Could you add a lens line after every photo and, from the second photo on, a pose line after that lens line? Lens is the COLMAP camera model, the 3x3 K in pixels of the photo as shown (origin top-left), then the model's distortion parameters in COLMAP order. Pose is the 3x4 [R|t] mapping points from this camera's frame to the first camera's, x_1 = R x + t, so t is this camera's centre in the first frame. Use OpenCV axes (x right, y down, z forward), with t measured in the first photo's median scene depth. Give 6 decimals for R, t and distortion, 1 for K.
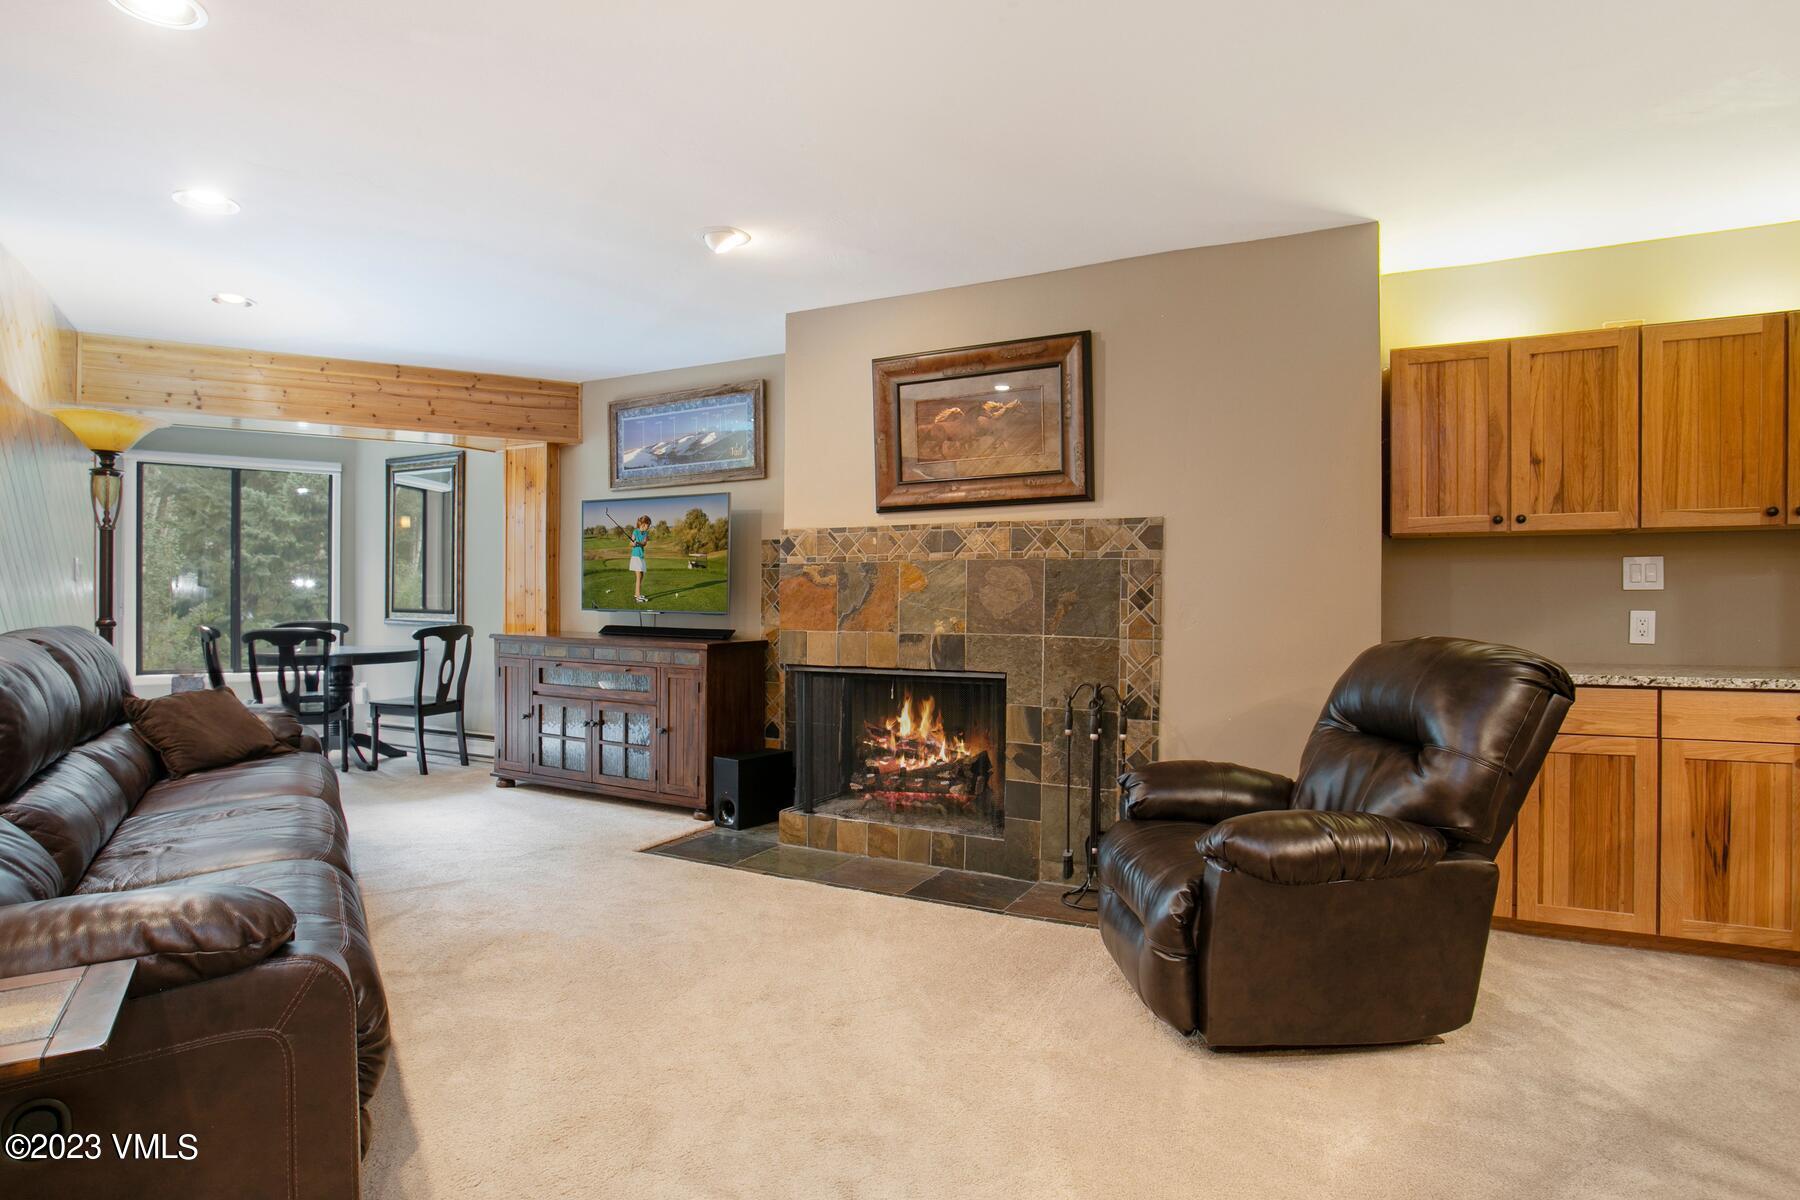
lens RADIAL K [[966.3, 0, 906.7], [0, 966.3, 593.7], [0, 0, 1]] dist [-0.004186, 0.000560]
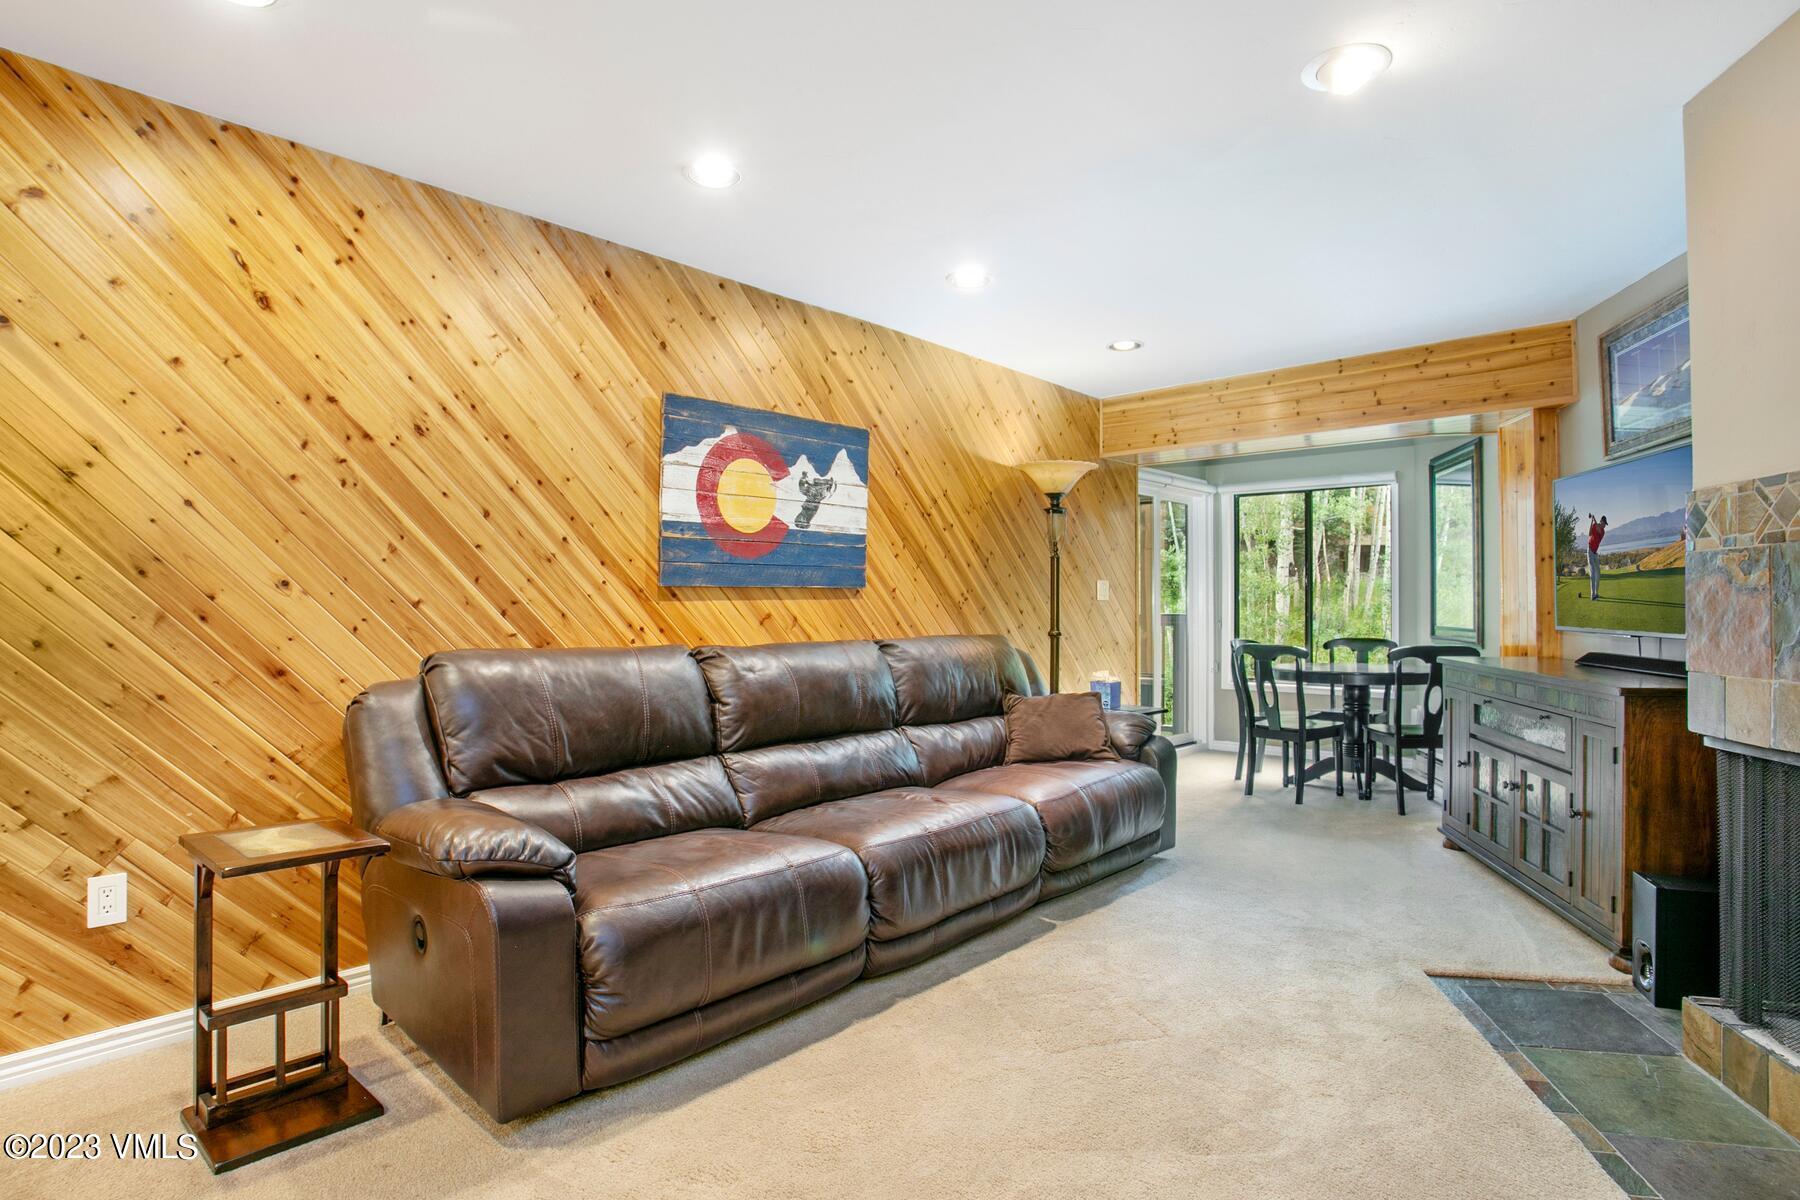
lens RADIAL K [[966.3, 0, 906.7], [0, 966.3, 593.7], [0, 0, 1]] dist [-0.004186, 0.000560]
pose [[0.312802, -0.017781, -0.949652, 0.198911], [0.001706, 0.999834, -0.018159, 0.001490], [0.949817, 0.004060, 0.312781, 0.304939]]
